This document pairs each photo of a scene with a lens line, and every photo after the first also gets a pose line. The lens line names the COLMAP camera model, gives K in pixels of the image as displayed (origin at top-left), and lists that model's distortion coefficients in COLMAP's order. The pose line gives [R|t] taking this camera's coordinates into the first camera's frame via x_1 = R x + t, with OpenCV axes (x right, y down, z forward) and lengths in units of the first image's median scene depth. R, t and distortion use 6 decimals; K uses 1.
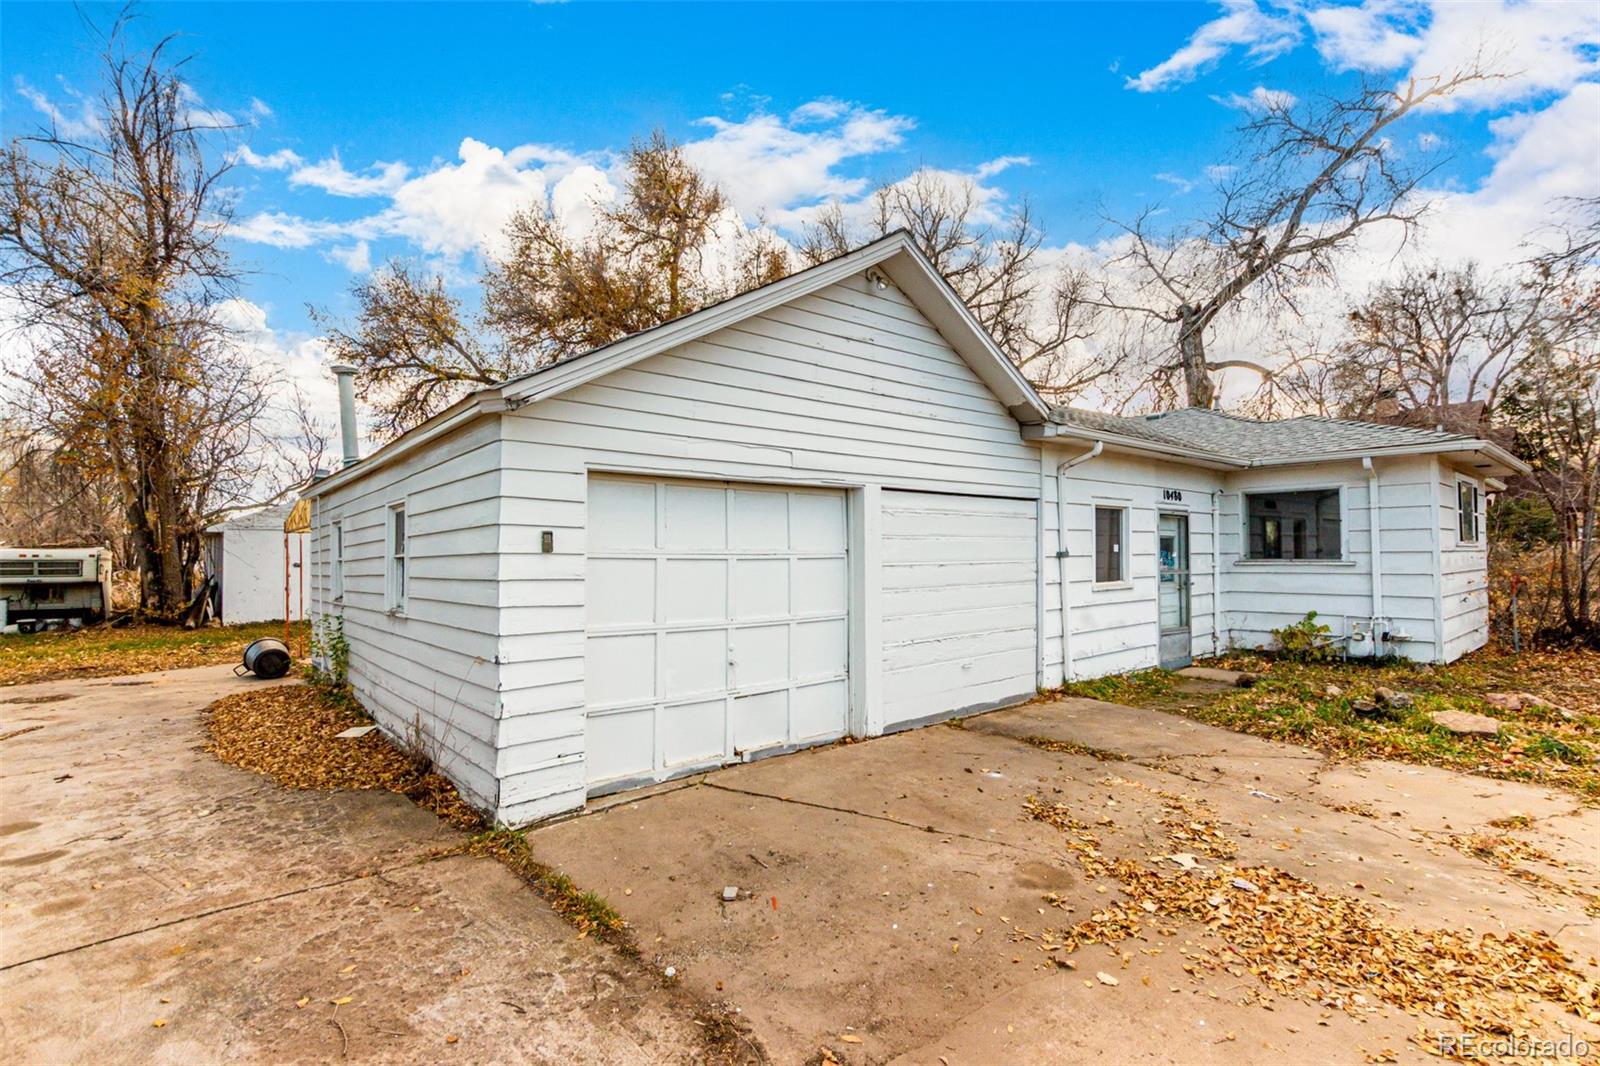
lens RADIAL K [[737.4, 0, 800.4], [0, 737.4, 549.4], [0, 0, 1]] dist [0.008455, -0.001548]
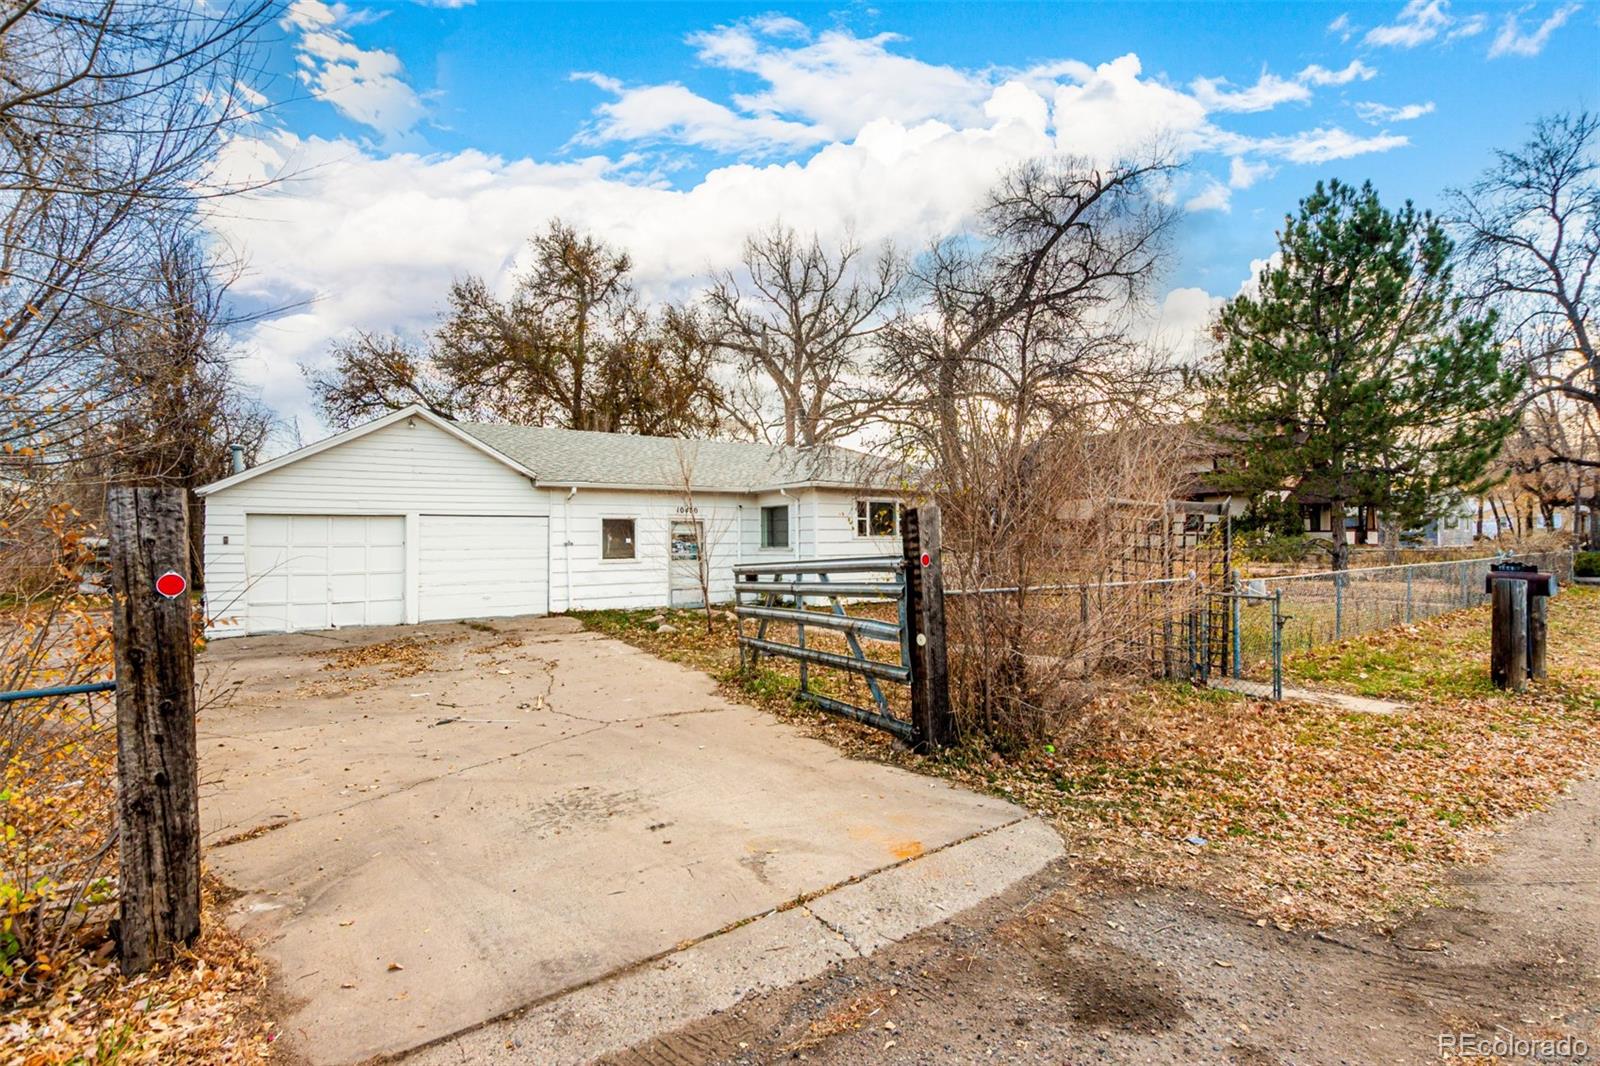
lens RADIAL K [[737.4, 0, 800.4], [0, 737.4, 549.4], [0, 0, 1]] dist [0.008455, -0.001548]
pose [[0.996561, -0.003776, -0.082774, 0.898927], [0.004768, 0.999919, 0.011785, 0.000909], [0.082723, -0.012139, 0.996499, -0.707543]]
